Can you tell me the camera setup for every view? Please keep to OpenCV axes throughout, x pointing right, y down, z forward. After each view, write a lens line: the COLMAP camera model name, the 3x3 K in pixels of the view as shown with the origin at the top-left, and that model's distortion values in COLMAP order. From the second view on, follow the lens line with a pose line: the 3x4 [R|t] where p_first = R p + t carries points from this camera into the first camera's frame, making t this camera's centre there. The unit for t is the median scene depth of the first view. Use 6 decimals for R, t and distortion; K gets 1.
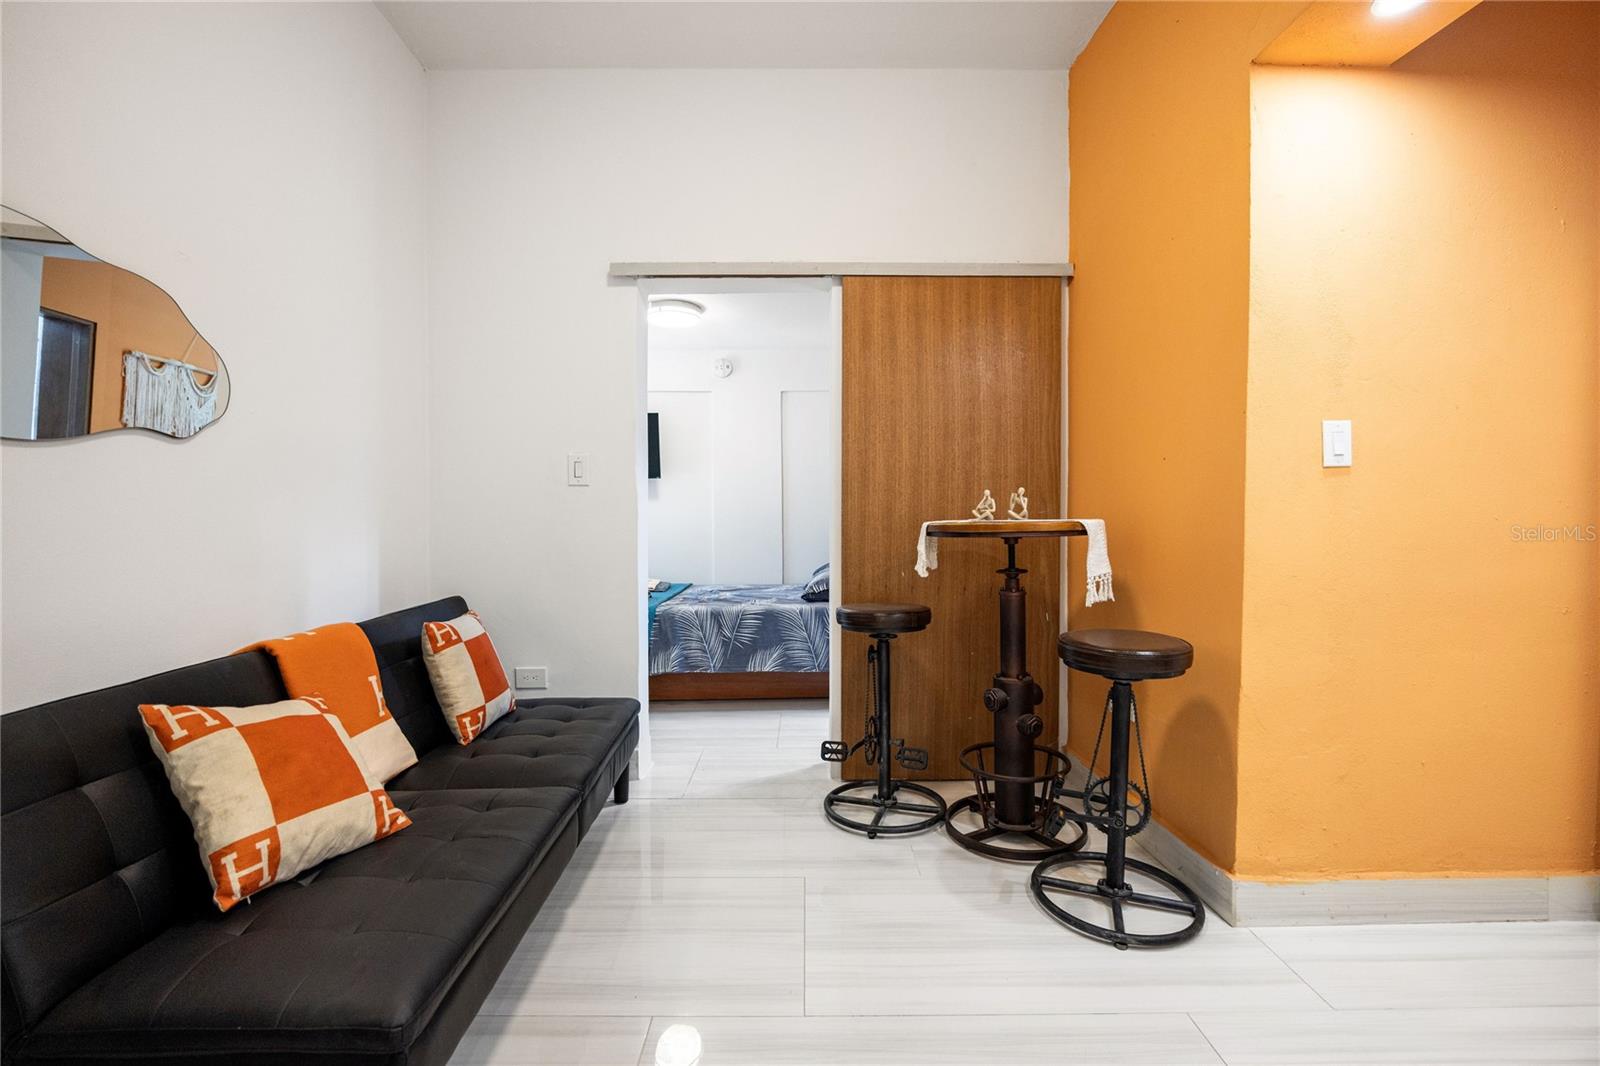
lens RADIAL K [[720.8, 0, 836.8], [0, 720.8, 521.7], [0, 0, 1]] dist [-0.004720, -0.000812]
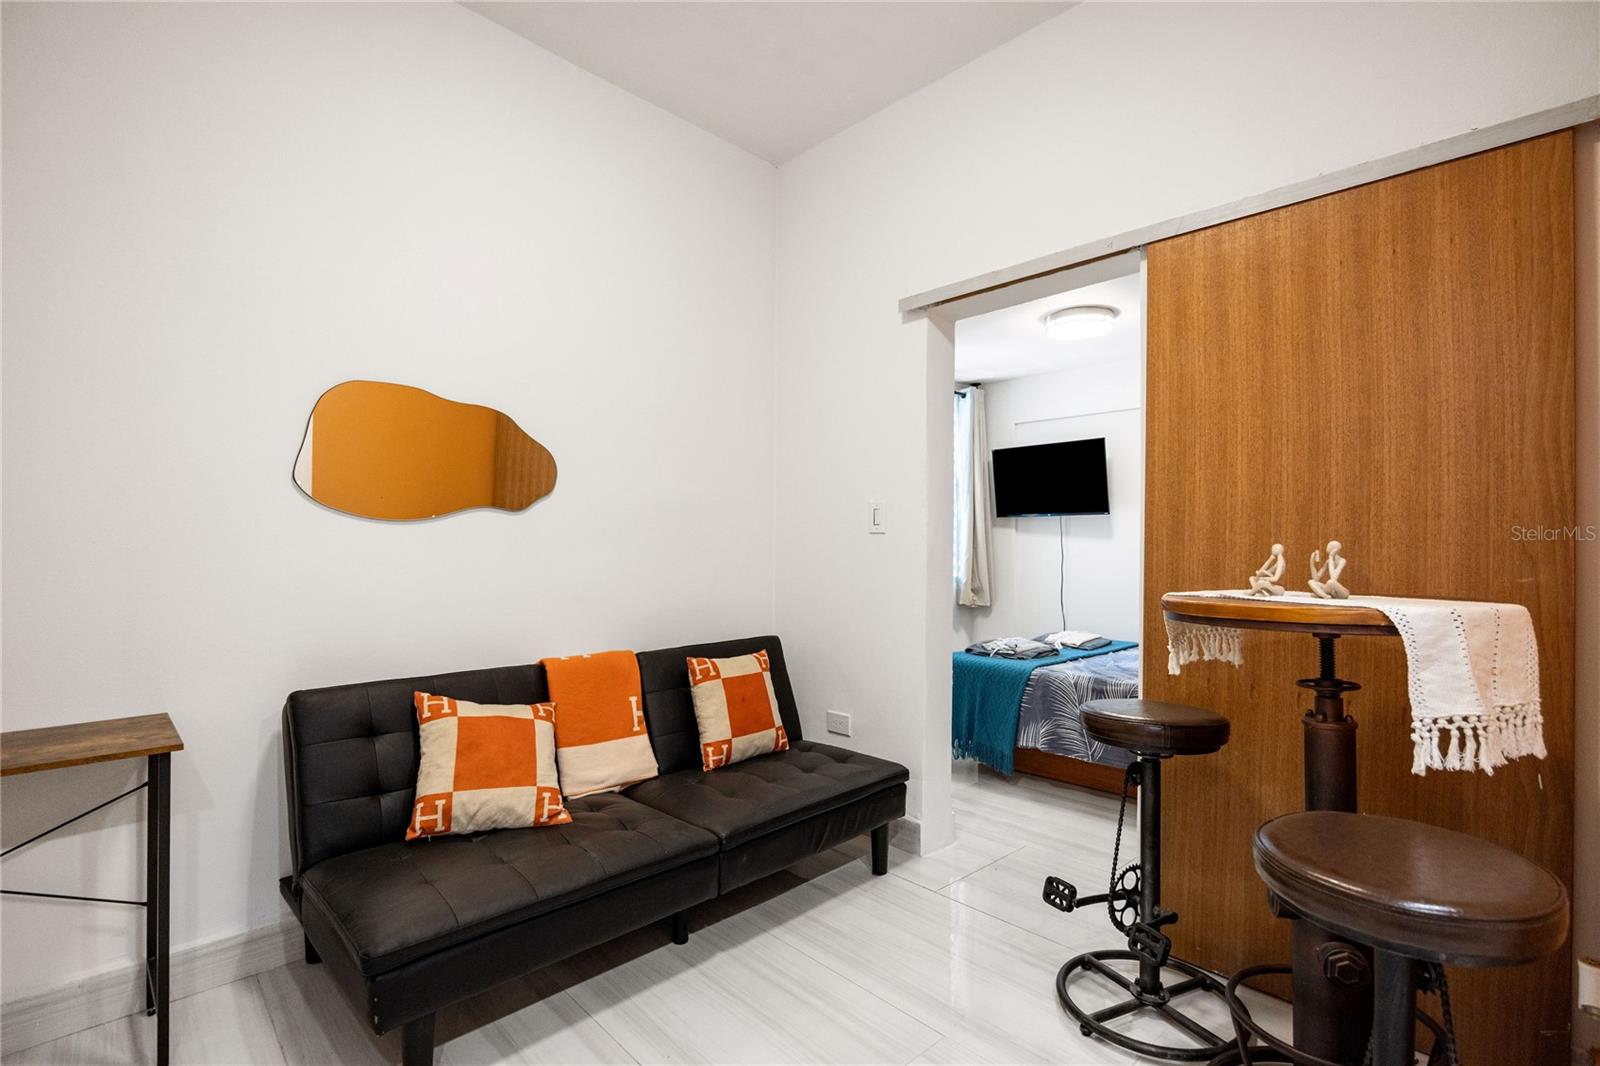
lens RADIAL K [[791.9, 0, 813.0], [0, 791.9, 524.6], [0, 0, 1]] dist [-0.010340, -0.000678]
pose [[0.653694, -0.010173, -0.756691, 0.521914], [-0.014816, 0.999546, -0.026238, -0.043138], [0.756614, 0.028363, 0.653246, 0.309720]]
